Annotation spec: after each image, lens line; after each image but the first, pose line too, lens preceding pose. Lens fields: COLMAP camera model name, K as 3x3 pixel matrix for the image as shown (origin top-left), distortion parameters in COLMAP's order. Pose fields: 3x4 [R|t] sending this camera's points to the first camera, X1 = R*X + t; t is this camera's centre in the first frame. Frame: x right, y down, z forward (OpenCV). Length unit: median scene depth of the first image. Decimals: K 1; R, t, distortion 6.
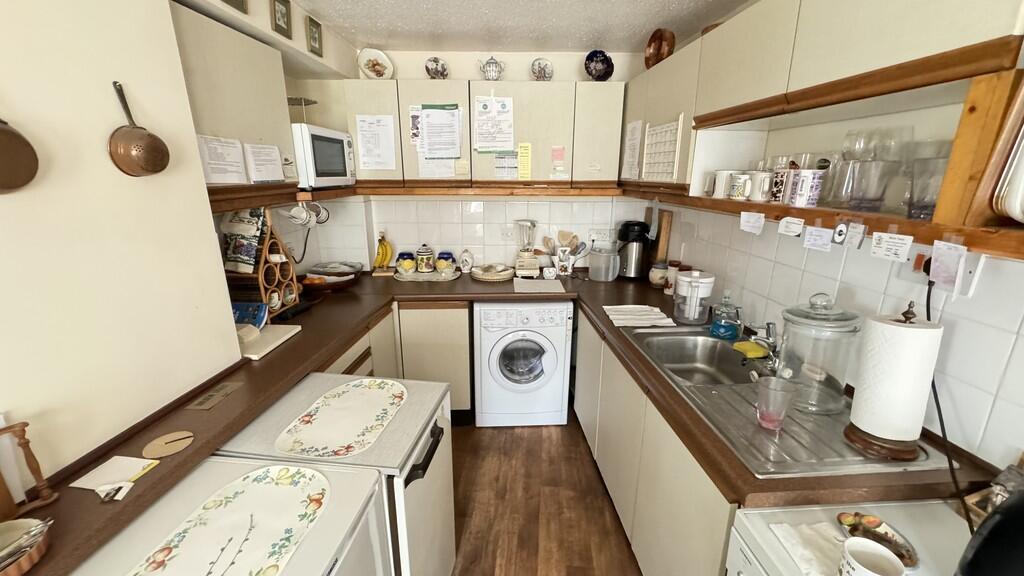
lens RADIAL K [[406.2, 0, 507.6], [0, 406.2, 287.9], [0, 0, 1]] dist [-0.002239, -0.000327]
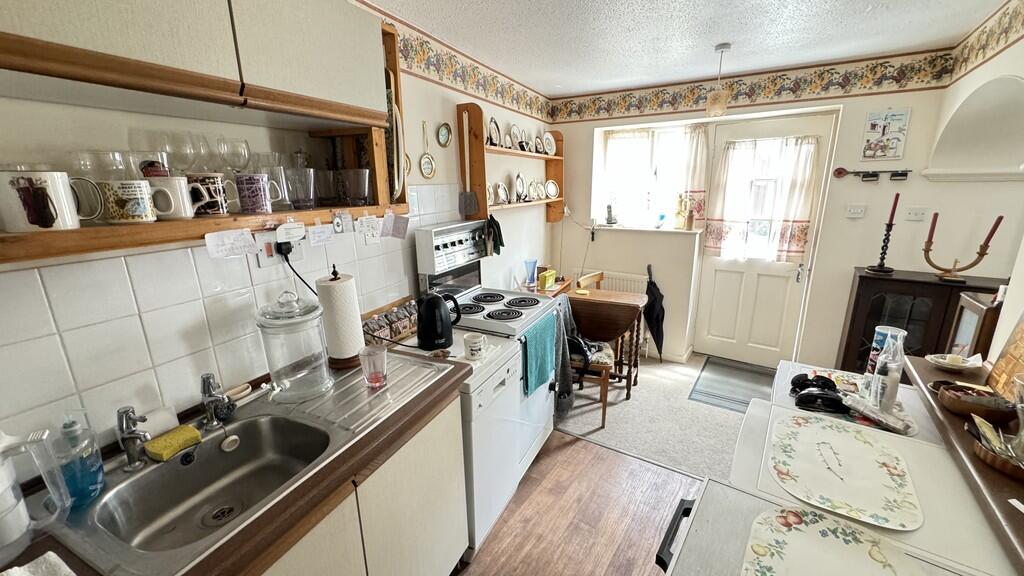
lens RADIAL K [[406.2, 0, 507.6], [0, 406.2, 287.9], [0, 0, 1]] dist [-0.002239, -0.000327]
pose [[-0.872632, -0.117568, 0.474016, -0.266057], [0.143037, 0.866505, 0.478235, -0.491756], [-0.466963, 0.485125, -0.739324, 1.777046]]
